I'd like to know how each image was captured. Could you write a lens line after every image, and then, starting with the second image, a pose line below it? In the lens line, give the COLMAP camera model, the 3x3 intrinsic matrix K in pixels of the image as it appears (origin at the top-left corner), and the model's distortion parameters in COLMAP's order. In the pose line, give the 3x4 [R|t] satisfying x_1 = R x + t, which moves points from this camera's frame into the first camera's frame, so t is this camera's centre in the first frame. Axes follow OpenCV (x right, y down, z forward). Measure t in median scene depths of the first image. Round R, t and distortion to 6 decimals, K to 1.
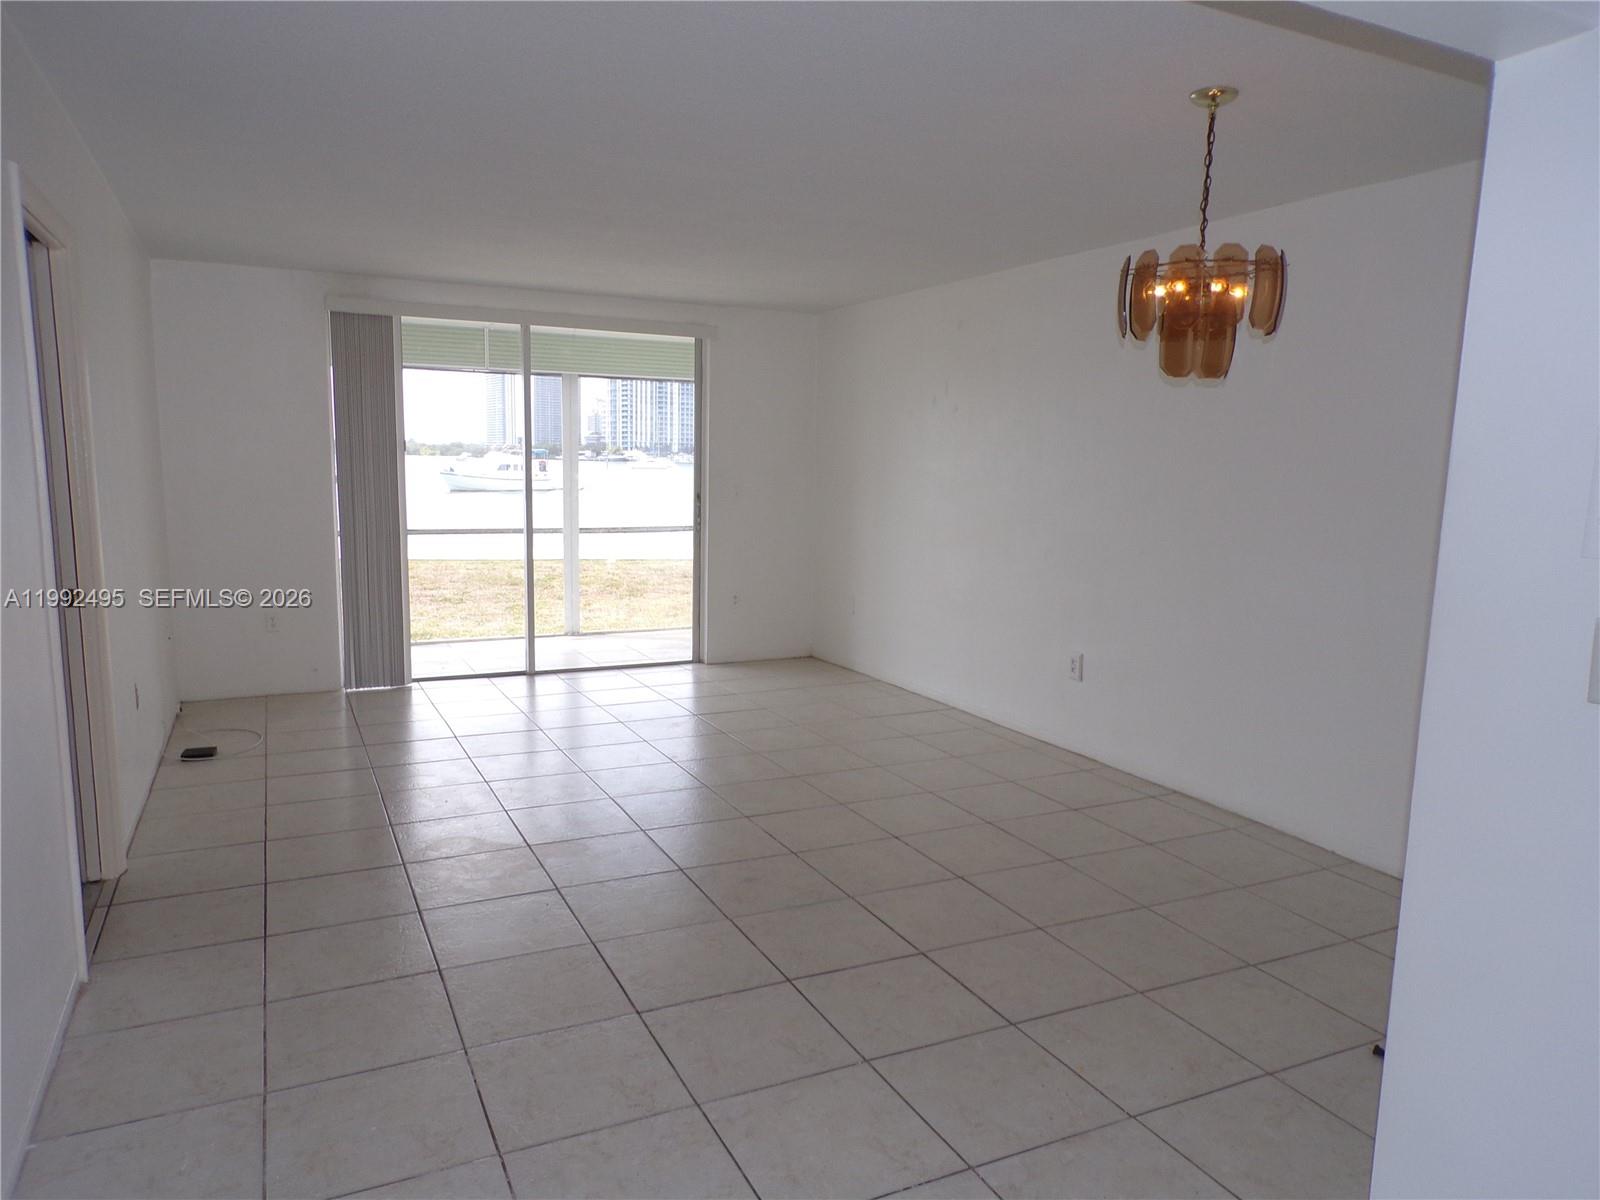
lens RADIAL K [[1074.3, 0, 800.4], [0, 1074.3, 608.9], [0, 0, 1]] dist [-0.005633, 0.009756]
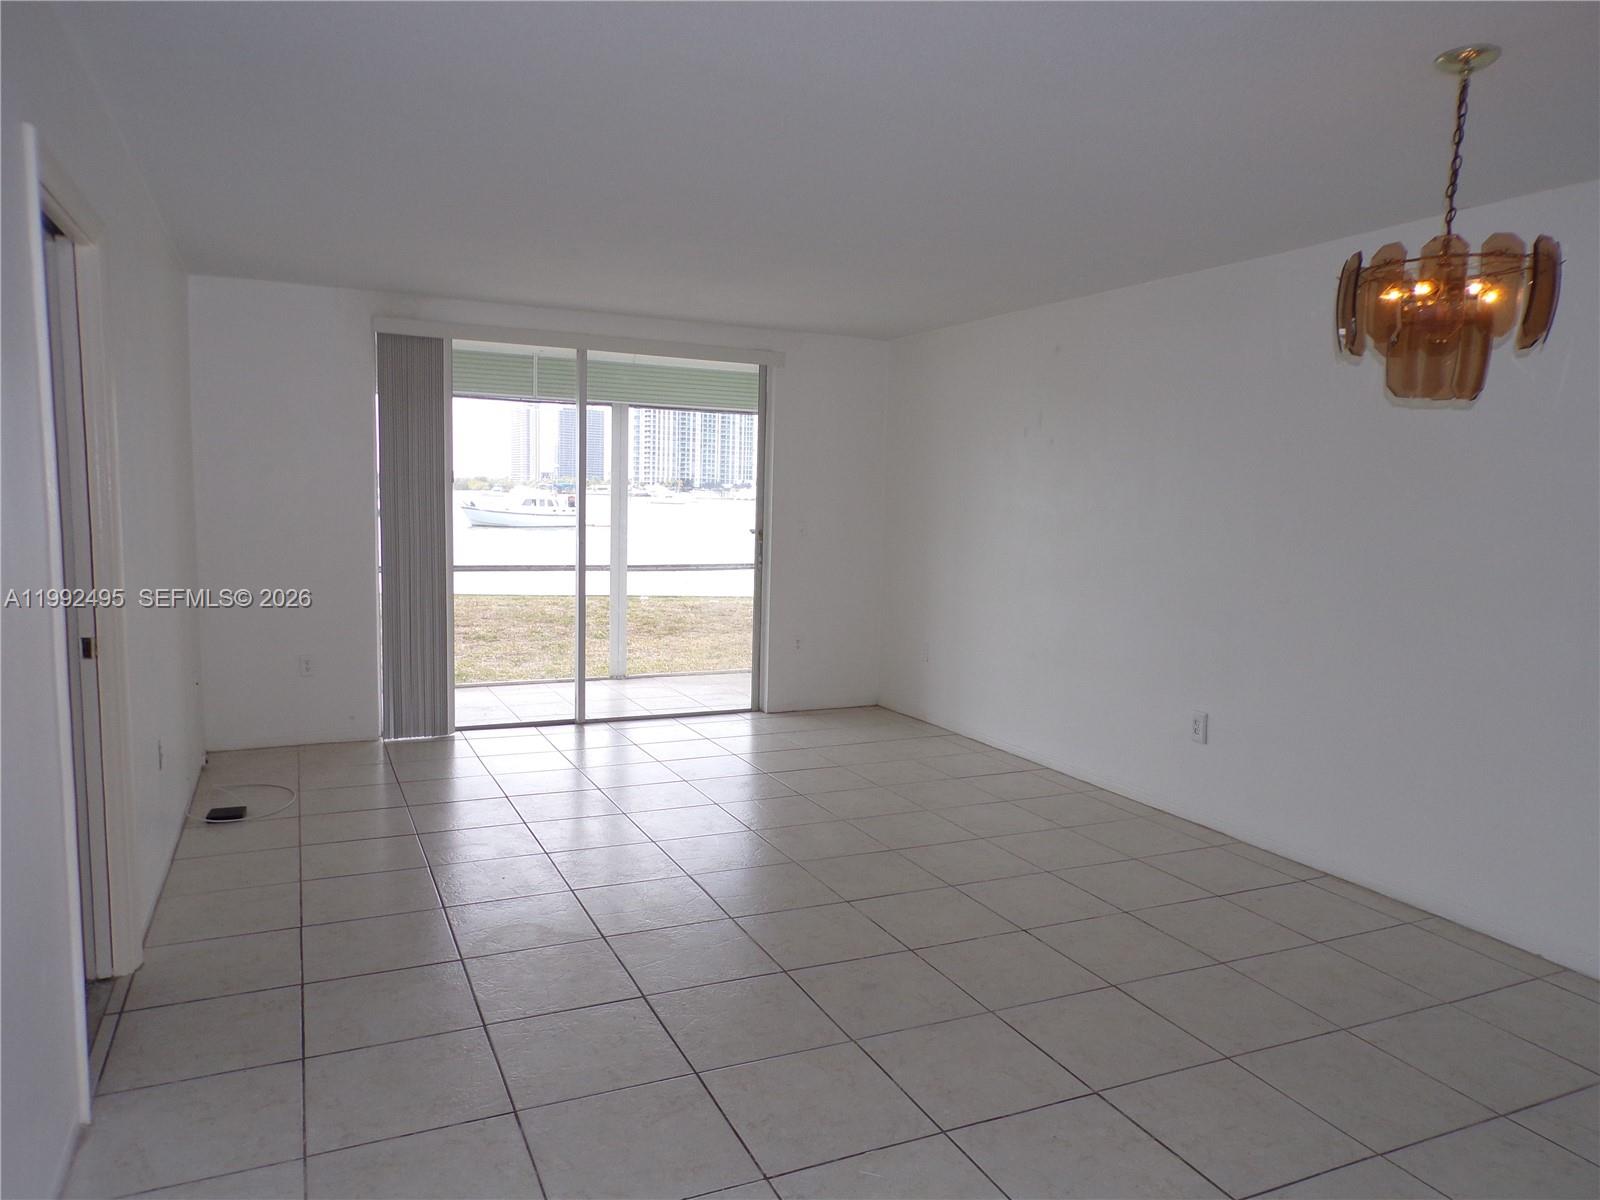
lens RADIAL K [[1074.3, 0, 800.4], [0, 1074.3, 608.9], [0, 0, 1]] dist [-0.005633, 0.009756]
pose [[0.999788, 0.008980, -0.018523, -0.060342], [-0.009593, 0.999400, -0.033290, -0.012041], [0.018213, 0.033460, 0.999274, 0.097208]]
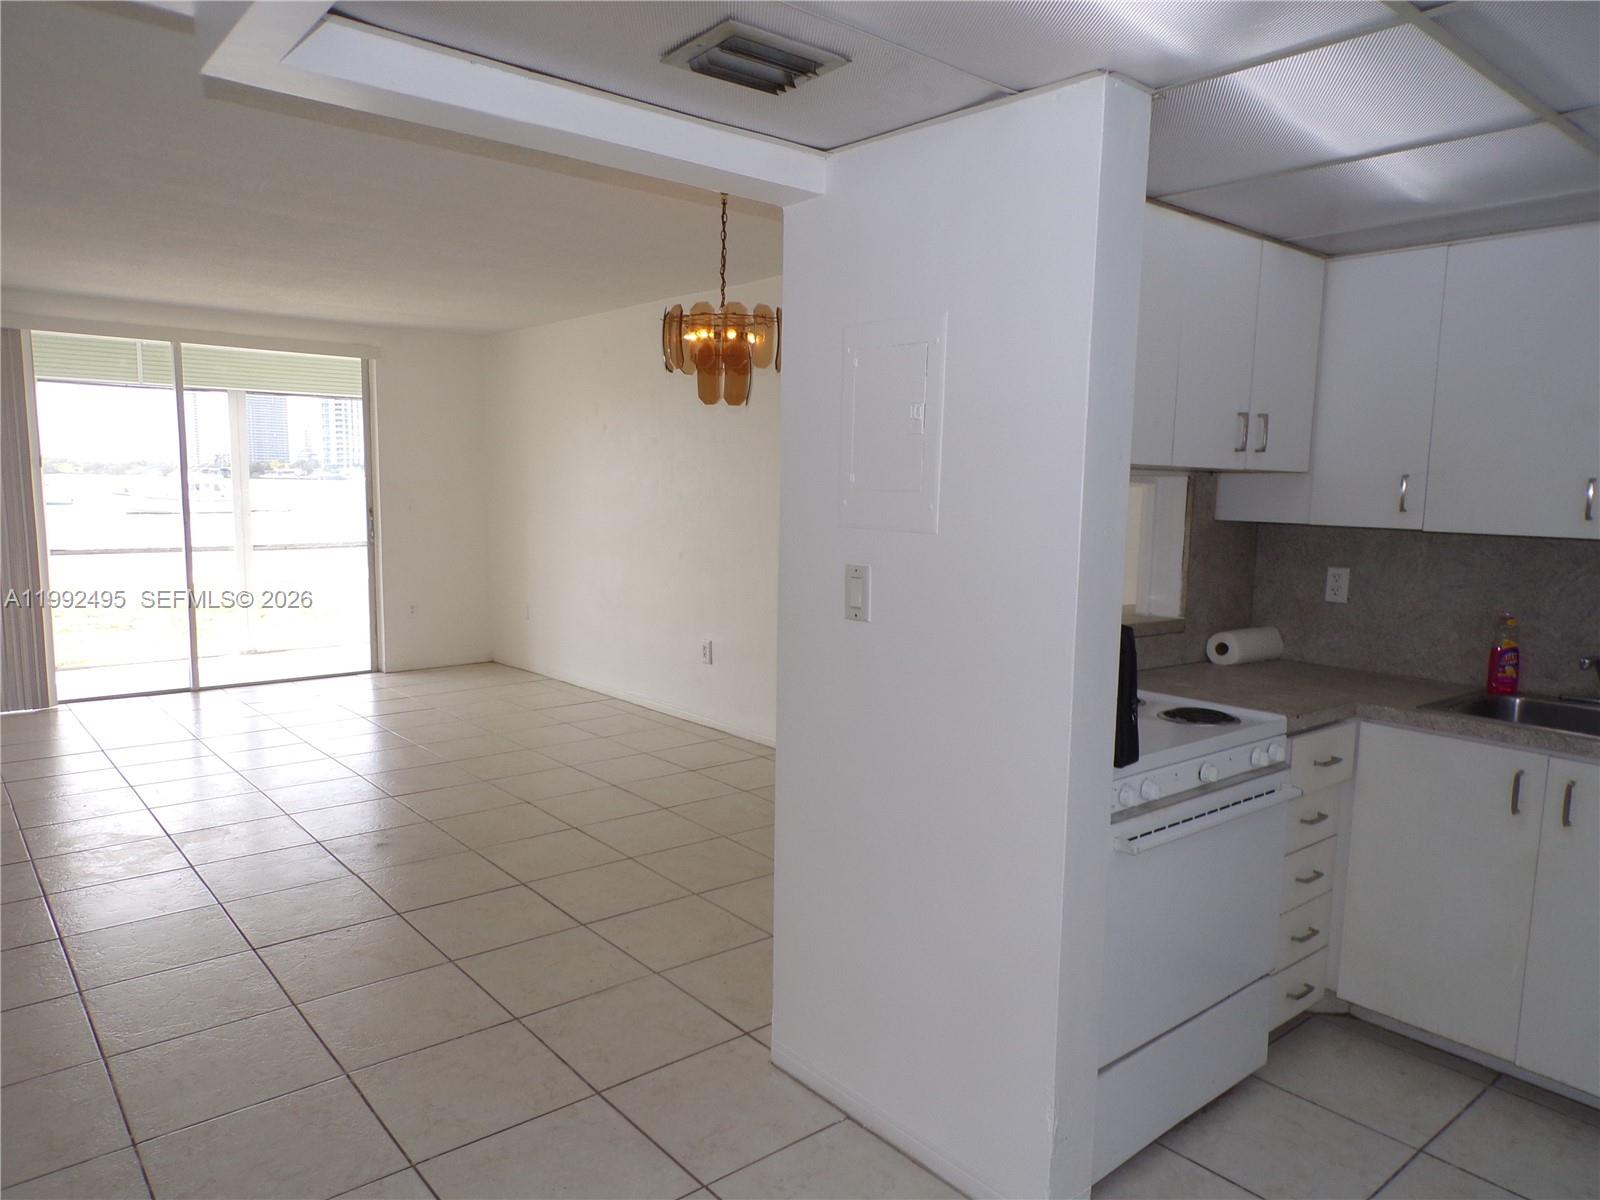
lens RADIAL K [[1074.3, 0, 800.4], [0, 1074.3, 608.9], [0, 0, 1]] dist [-0.005633, 0.009756]
pose [[0.970857, -0.035094, 0.237077, 0.083584], [0.038660, 0.999198, -0.010409, 0.023809], [-0.236522, 0.019271, 0.971435, -0.140265]]
